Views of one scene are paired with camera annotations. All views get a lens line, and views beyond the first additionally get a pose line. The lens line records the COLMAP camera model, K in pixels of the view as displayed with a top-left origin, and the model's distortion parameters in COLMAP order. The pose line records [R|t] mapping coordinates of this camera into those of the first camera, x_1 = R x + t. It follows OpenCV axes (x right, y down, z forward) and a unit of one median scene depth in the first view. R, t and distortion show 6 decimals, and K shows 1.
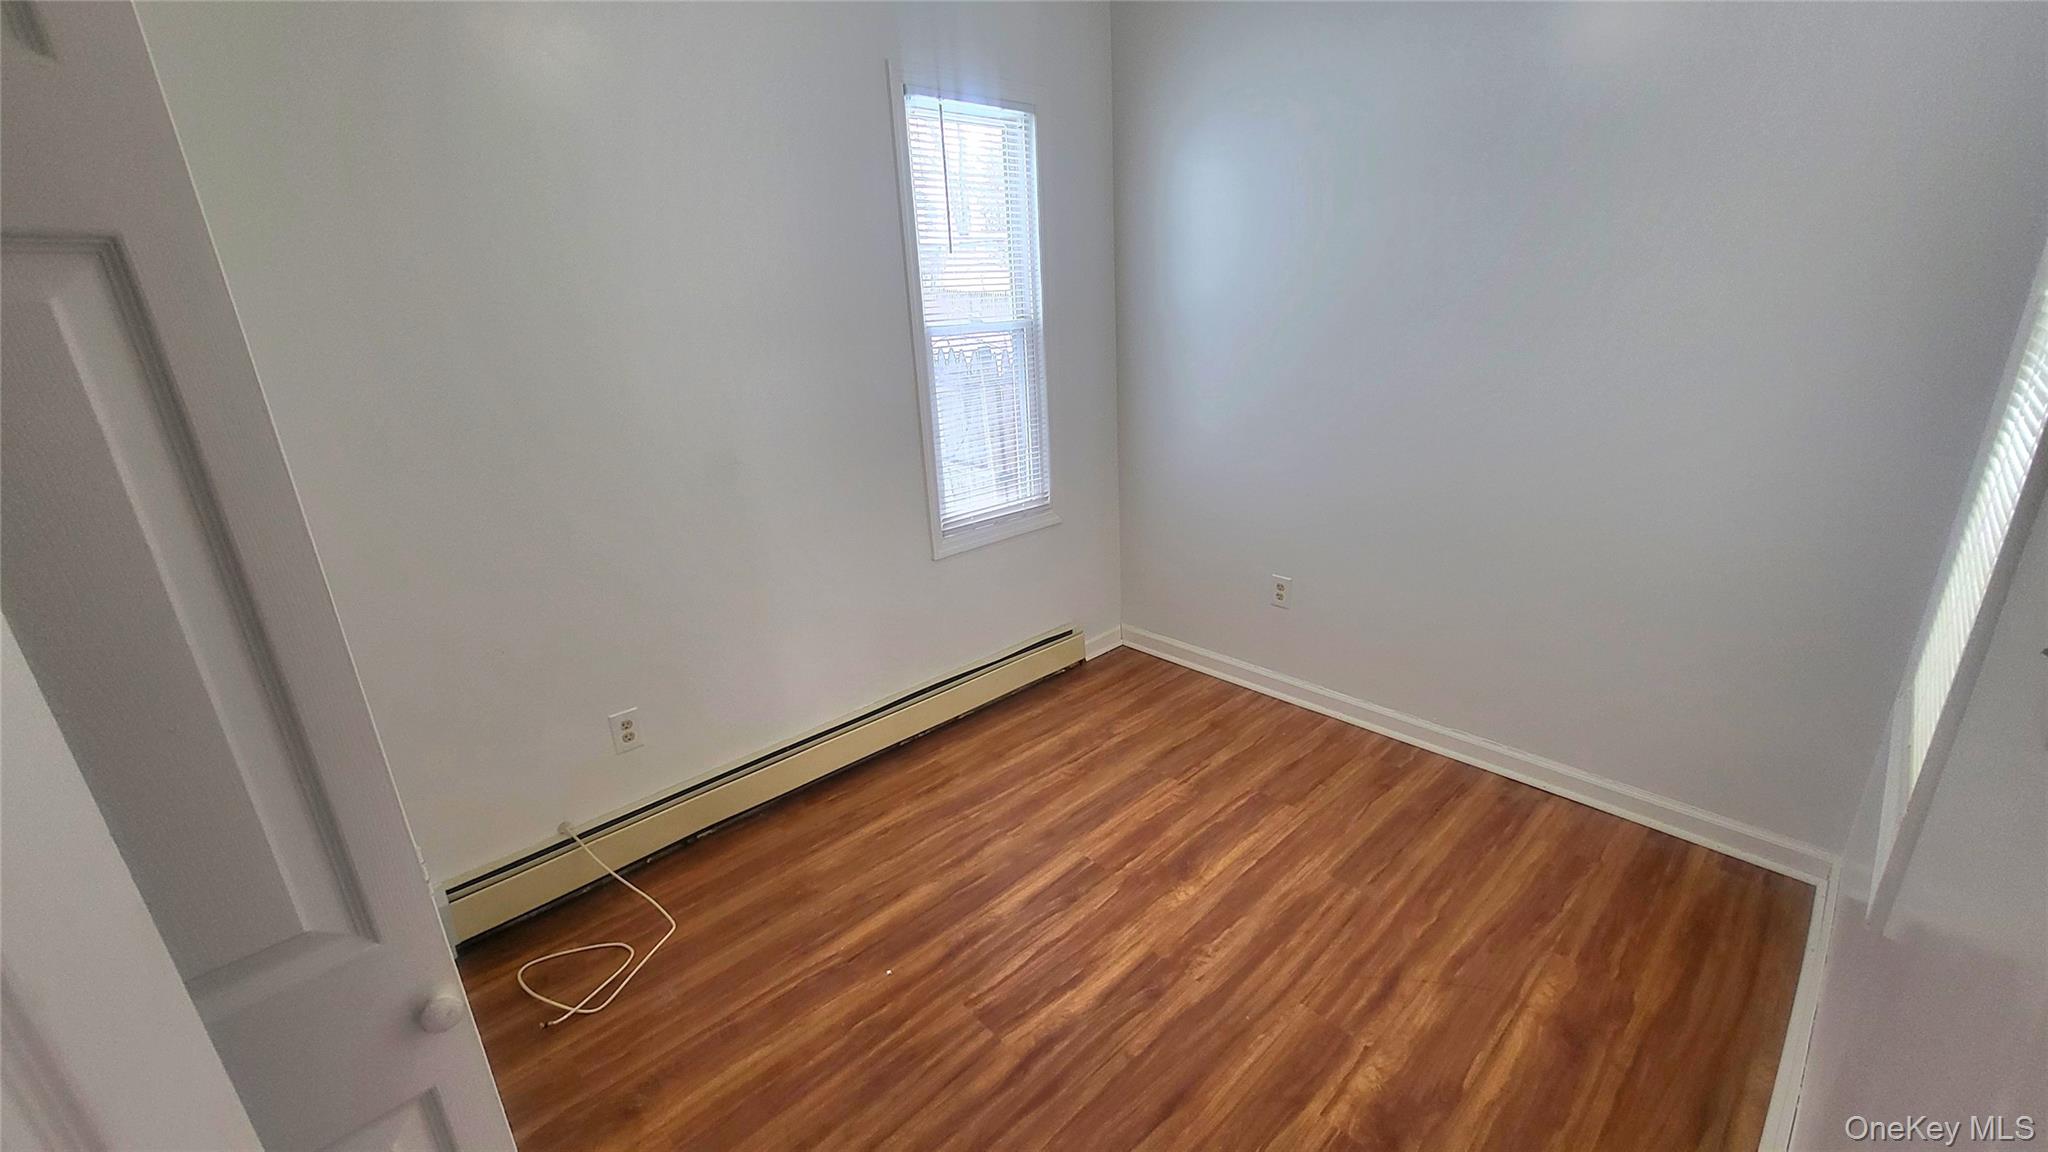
lens RADIAL K [[800.6, 0, 1013.2], [0, 800.6, 577.8], [0, 0, 1]] dist [0.001333, 0.000096]
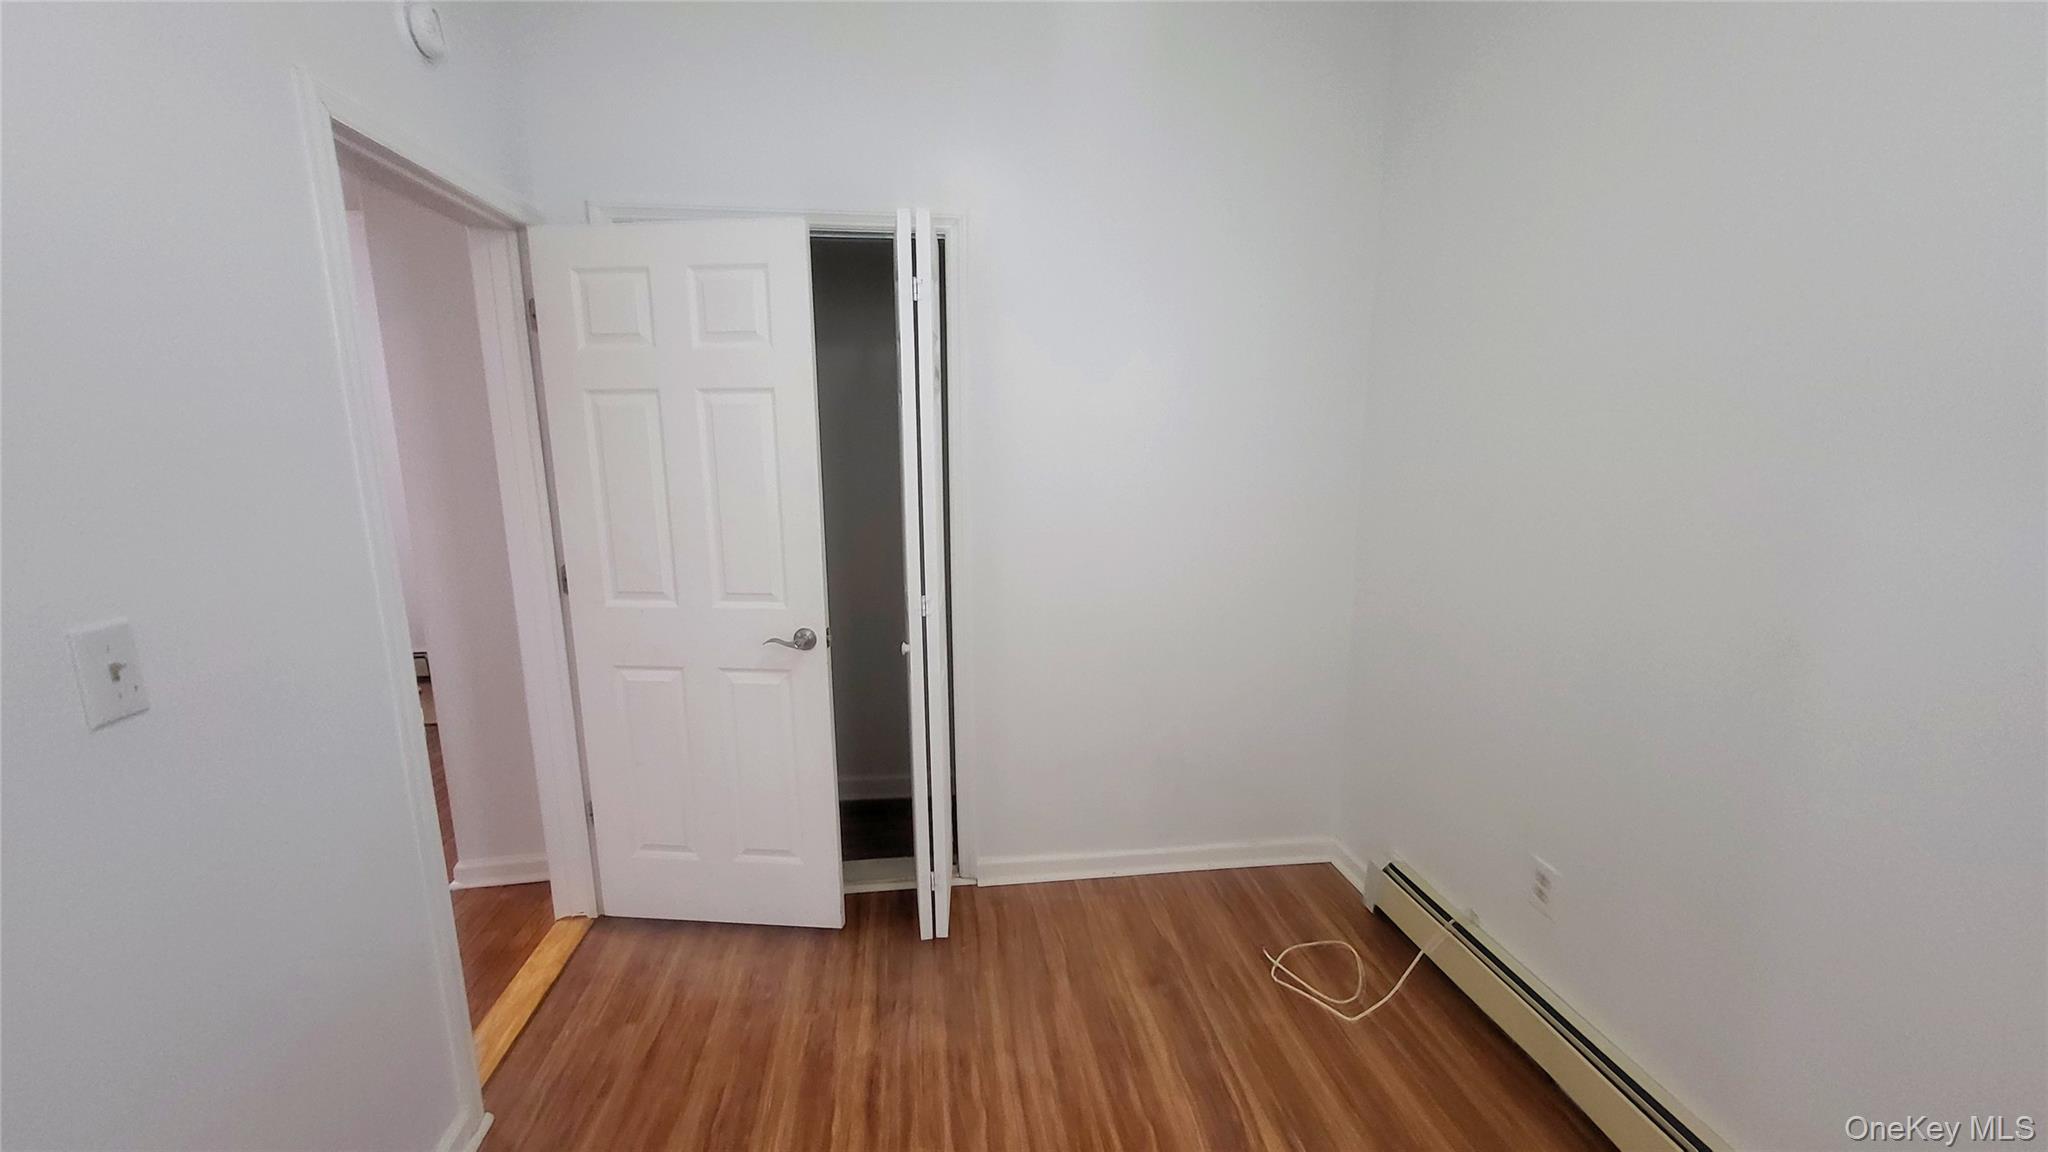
lens RADIAL K [[800.6, 0, 1013.2], [0, 800.6, 577.8], [0, 0, 1]] dist [0.001333, 0.000096]
pose [[-0.579551, 0.197459, -0.790652, 0.520842], [-0.224622, 0.893914, 0.387896, -0.355860], [0.783368, 0.402403, -0.473715, 1.056306]]
